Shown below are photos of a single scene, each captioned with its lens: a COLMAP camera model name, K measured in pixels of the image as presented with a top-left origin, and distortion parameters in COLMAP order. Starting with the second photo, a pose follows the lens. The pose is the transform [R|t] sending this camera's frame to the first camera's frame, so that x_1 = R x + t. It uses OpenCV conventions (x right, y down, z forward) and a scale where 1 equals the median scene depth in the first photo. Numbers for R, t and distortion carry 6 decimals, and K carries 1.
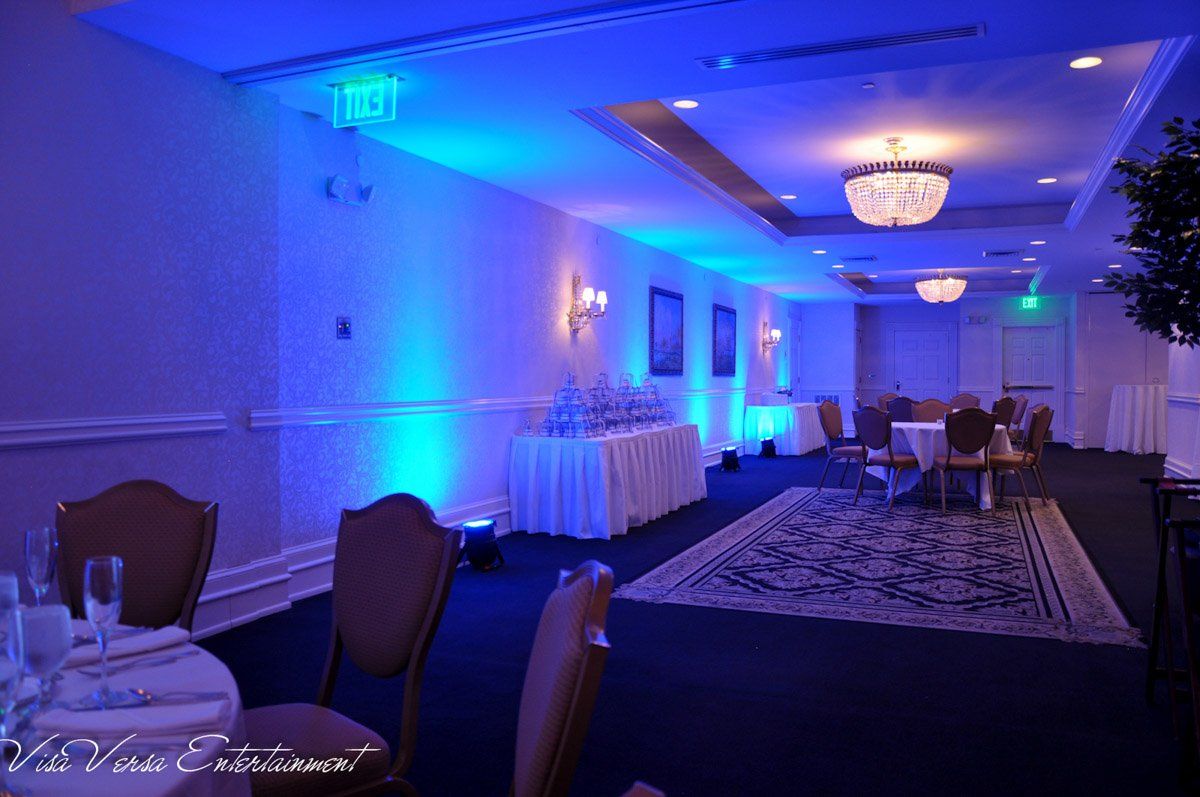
lens RADIAL K [[927.0, 0, 596.2], [0, 927.0, 398.8], [0, 0, 1]] dist [-0.127695, 0.113695]
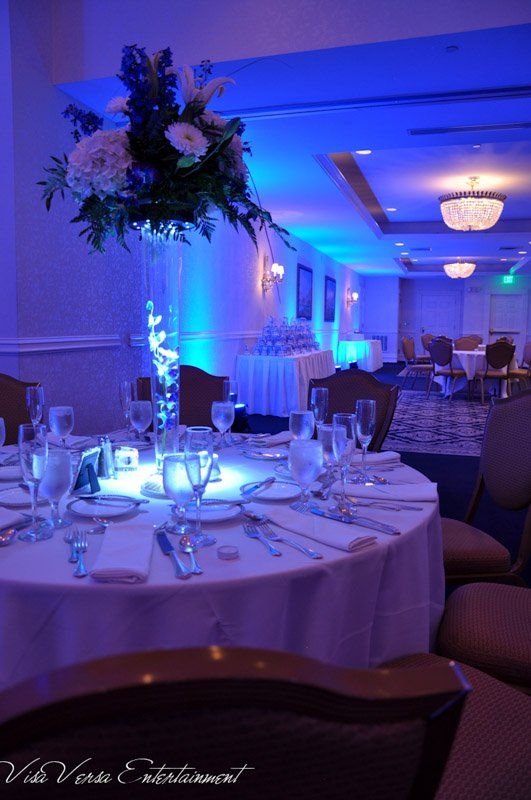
lens RADIAL K [[618.0, 0, 265.5], [0, 618.0, 400.0], [0, 0, 1]] dist [-0.127695, 0.113695]
pose [[0.993124, -0.003991, 0.117003, -0.141615], [-0.007381, 0.995296, 0.096603, 0.011779], [-0.116838, -0.096803, 0.988422, -0.064279]]
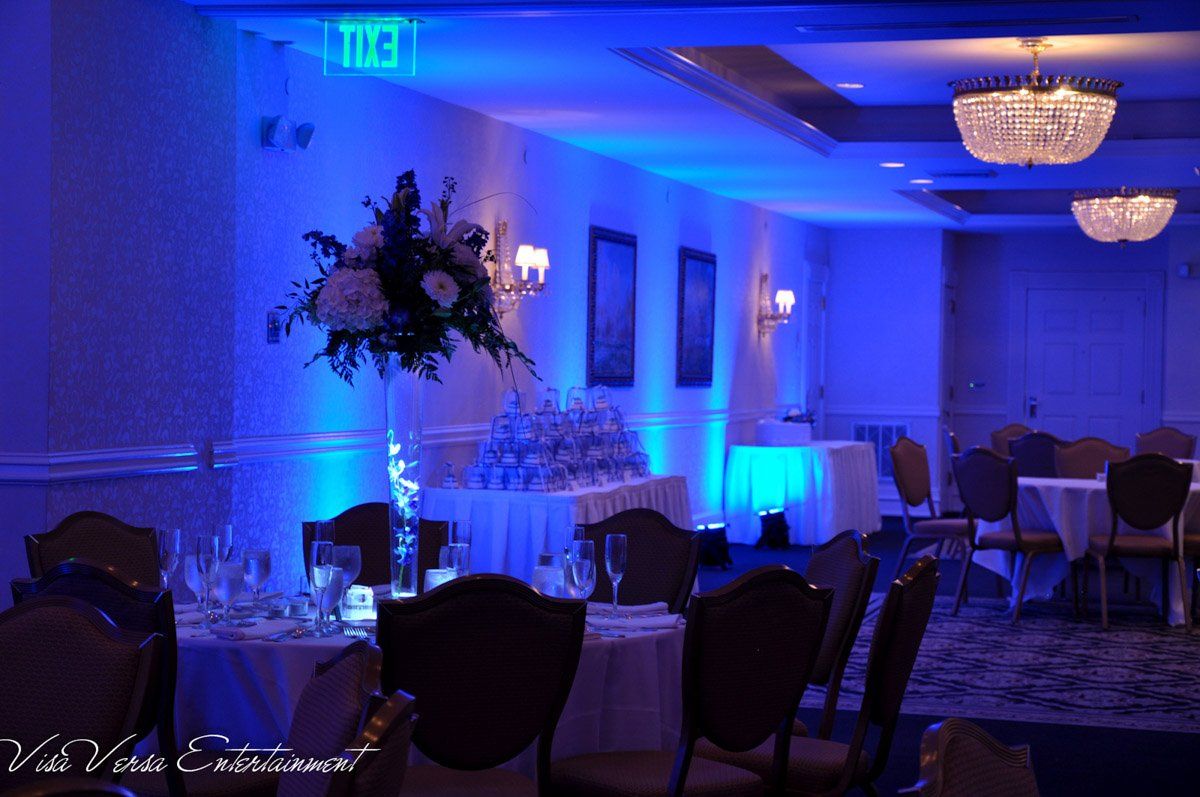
lens RADIAL K [[2700.2, 0, 600.0], [0, 2700.2, 398.5], [0, 0, 1]] dist [0.353729, 0.608955]
pose [[0.987254, 0.014519, 0.158488, -0.223923], [-0.012991, 0.999859, -0.010674, -0.002045], [-0.158620, 0.008479, 0.987303, -0.696735]]
